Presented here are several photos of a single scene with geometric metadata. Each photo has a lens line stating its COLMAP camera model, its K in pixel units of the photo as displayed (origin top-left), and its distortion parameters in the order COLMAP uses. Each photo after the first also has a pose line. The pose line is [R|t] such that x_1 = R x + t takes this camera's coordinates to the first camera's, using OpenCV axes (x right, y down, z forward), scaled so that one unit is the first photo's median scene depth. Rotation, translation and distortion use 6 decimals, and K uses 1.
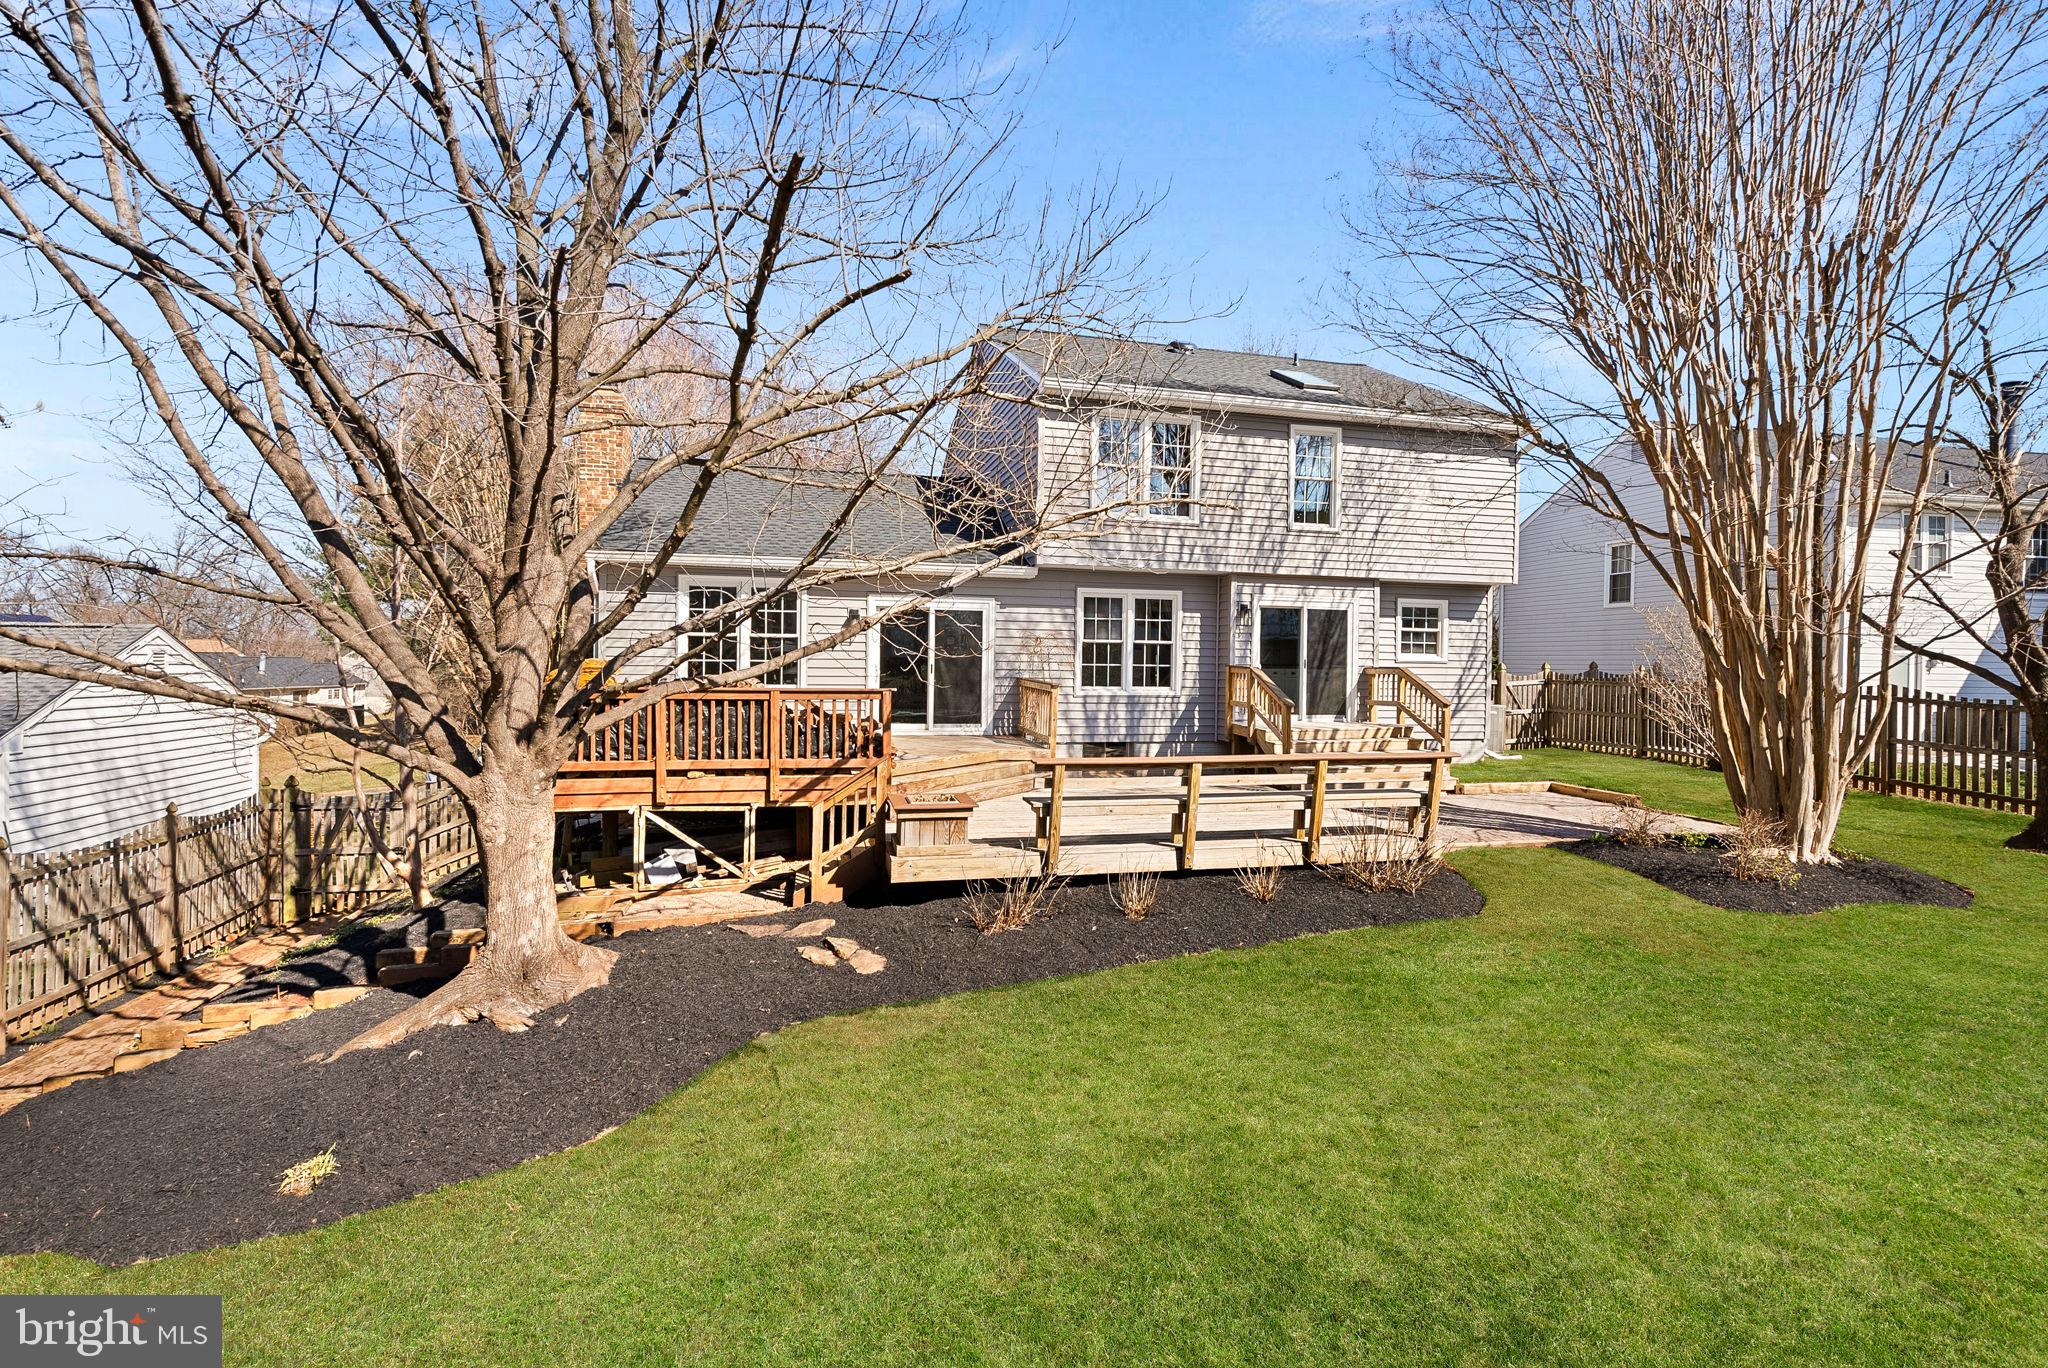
lens RADIAL K [[940.3, 0, 1030.2], [0, 940.3, 706.2], [0, 0, 1]] dist [0.003935, 0.000708]
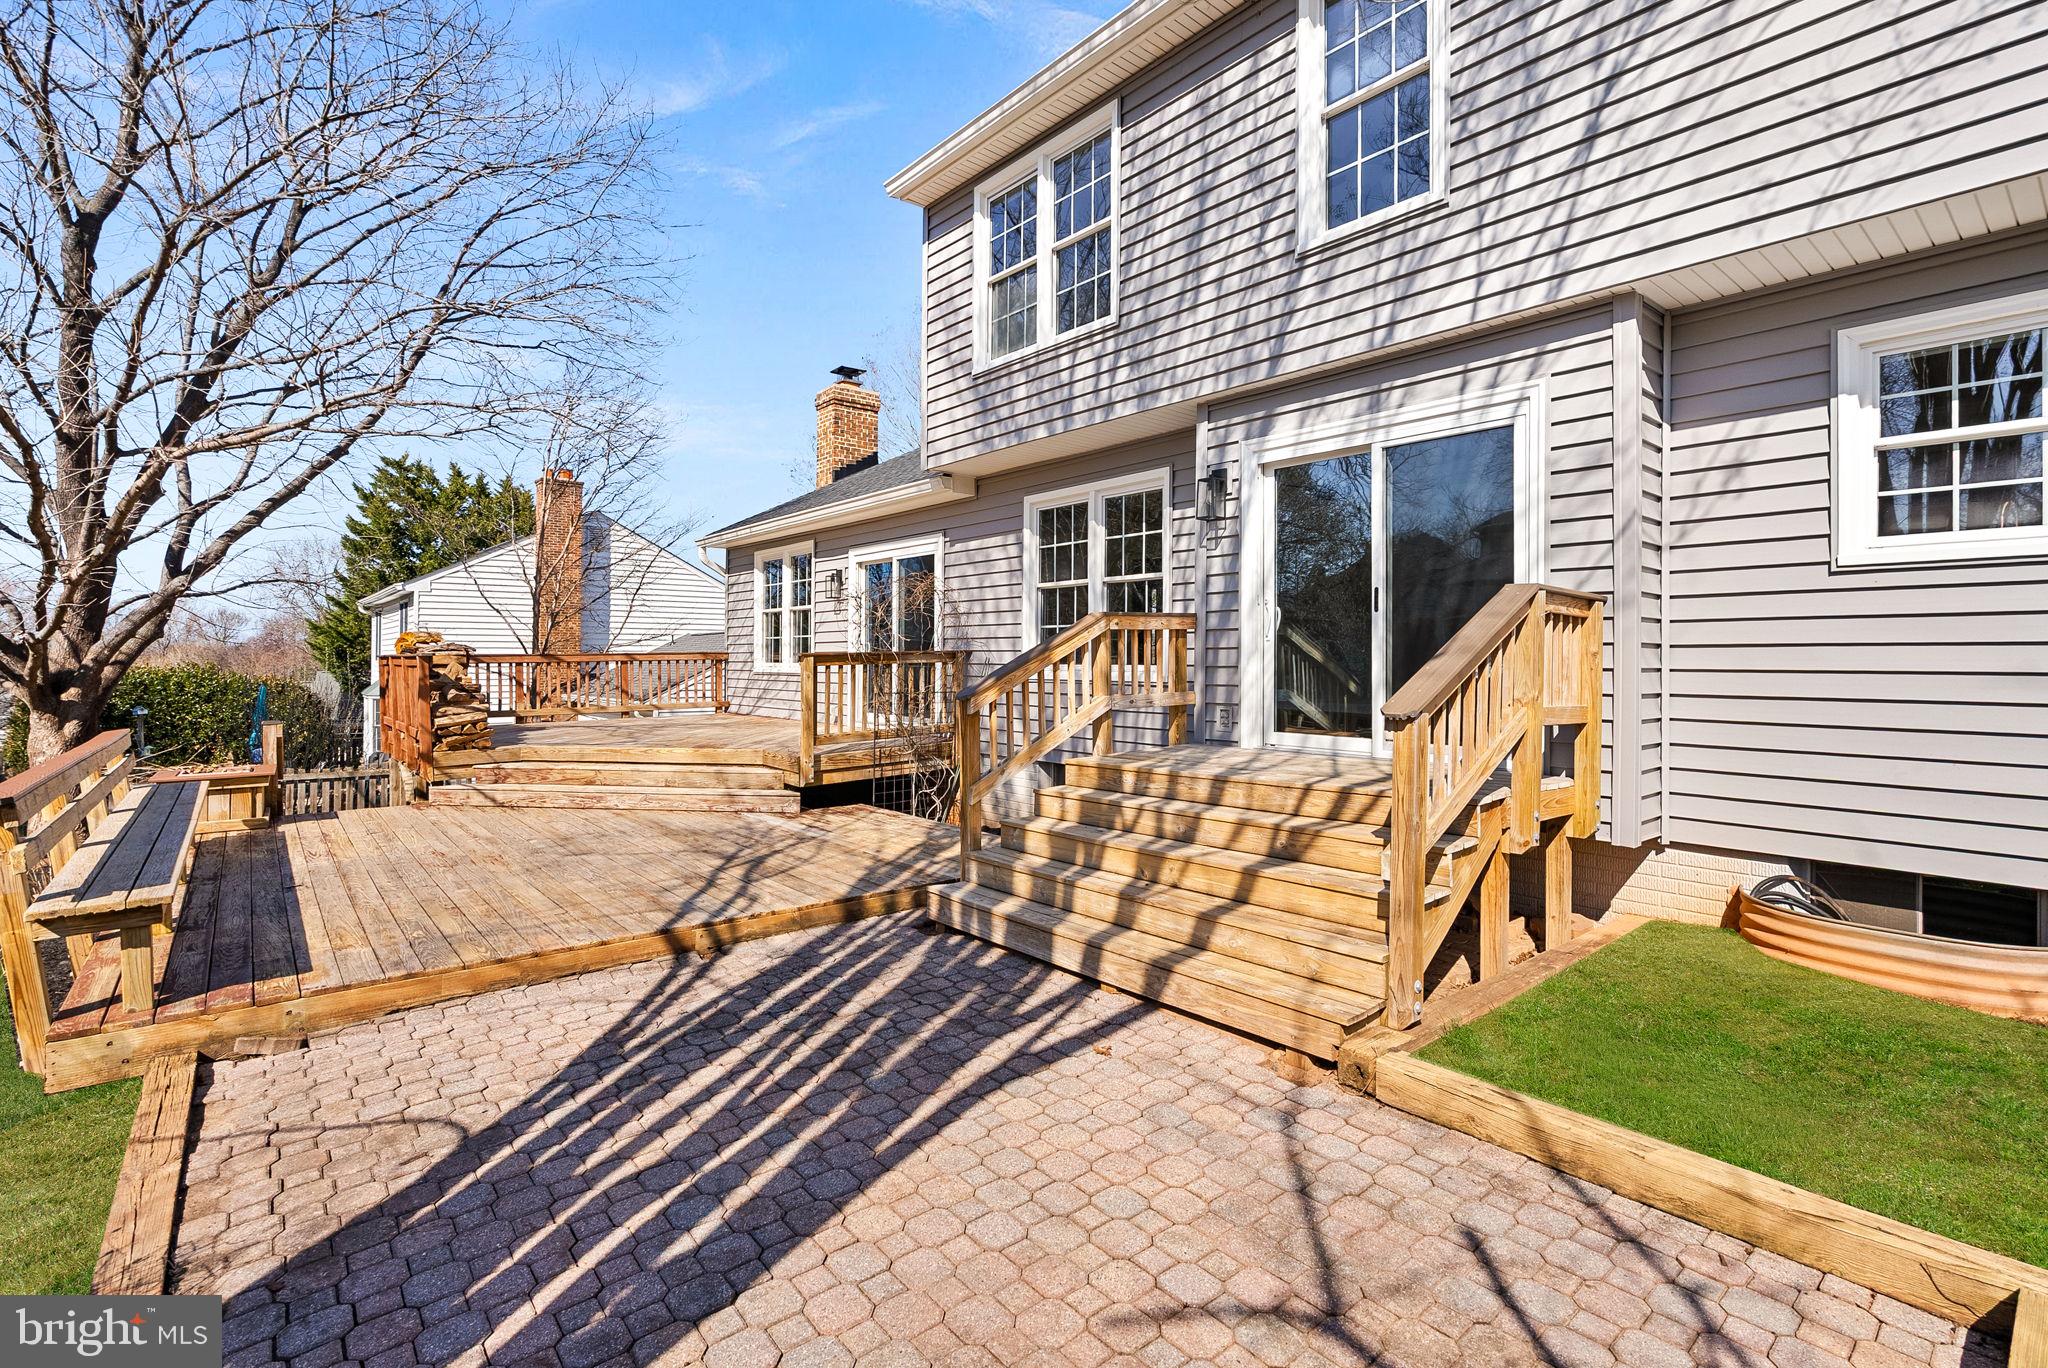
lens RADIAL K [[928.3, 0, 1036.4], [0, 928.3, 687.1], [0, 0, 1]] dist [0.008791, 0.000684]
pose [[0.448760, 0.013015, -0.893557, 0.566938], [-0.045808, 0.998914, -0.008456, -0.001449], [0.892477, 0.044727, 0.448869, 0.734240]]
